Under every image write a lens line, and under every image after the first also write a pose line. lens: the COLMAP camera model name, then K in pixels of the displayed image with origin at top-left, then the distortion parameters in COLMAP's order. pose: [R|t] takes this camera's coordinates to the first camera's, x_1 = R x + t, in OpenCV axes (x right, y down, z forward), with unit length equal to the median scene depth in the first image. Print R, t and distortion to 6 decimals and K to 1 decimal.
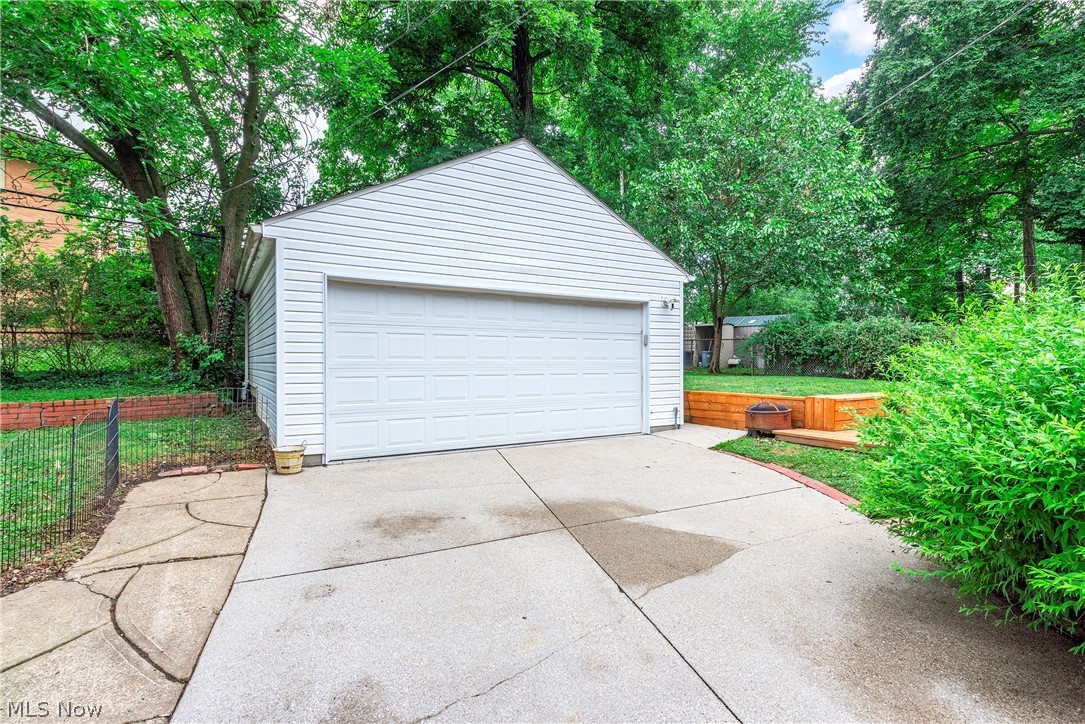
lens RADIAL K [[540.7, 0, 539.3], [0, 540.7, 368.0], [0, 0, 1]] dist [0.005702, 0.000063]
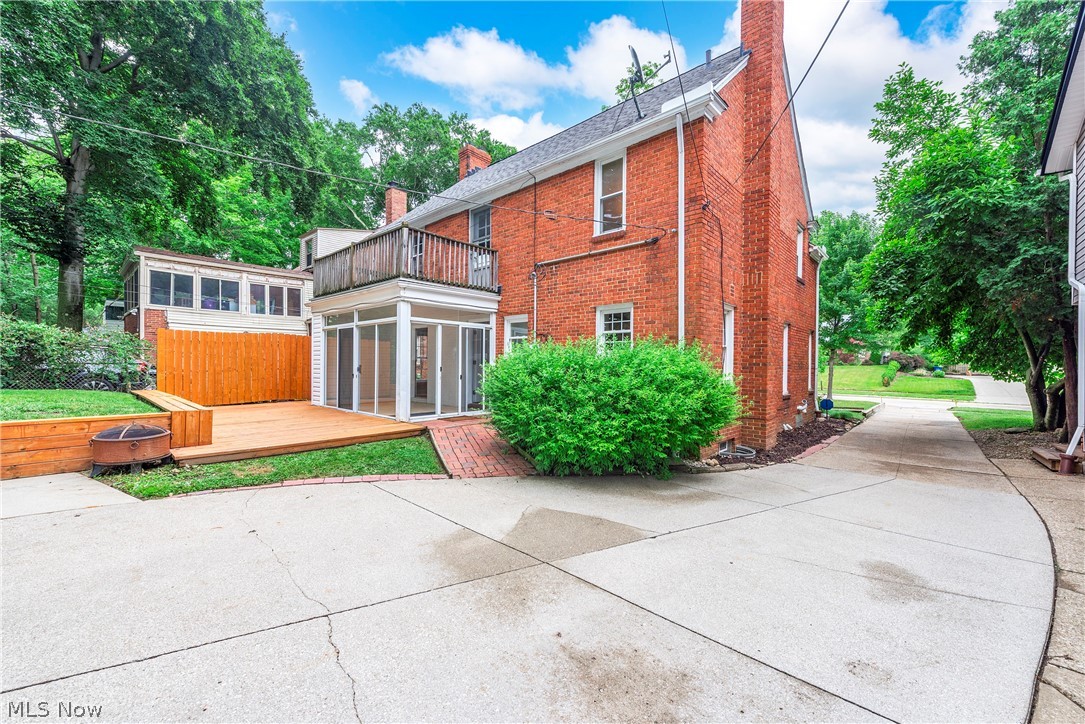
lens RADIAL K [[424.1, 0, 542.0], [0, 424.1, 366.3], [0, 0, 1]] dist [0.003124, -0.000625]
pose [[-0.301708, -0.003953, 0.953392, -0.211228], [-0.002648, 0.999991, 0.003308, -0.014288], [-0.953397, -0.001527, -0.301716, 0.404514]]
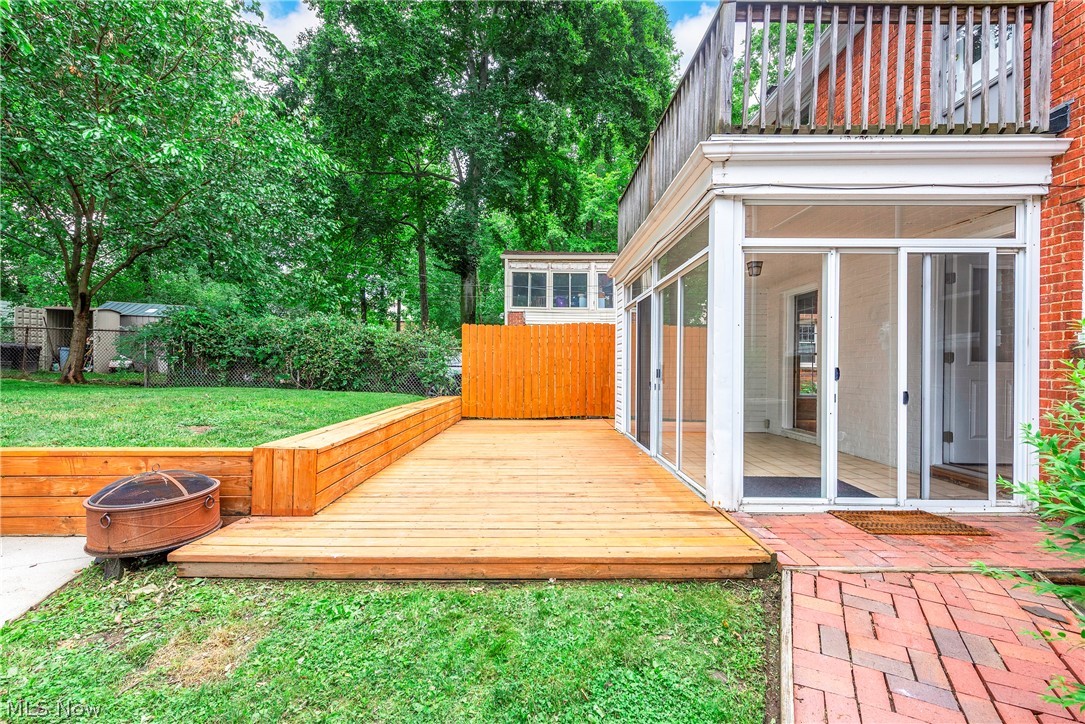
lens RADIAL K [[478.3, 0, 539.1], [0, 478.3, 367.4], [0, 0, 1]] dist [0.005790, -0.000182]
pose [[0.503659, 0.002985, 0.863897, 0.161867], [-0.000616, 0.999995, -0.003096, -0.009718], [-0.863902, 0.001027, 0.503658, 0.362973]]
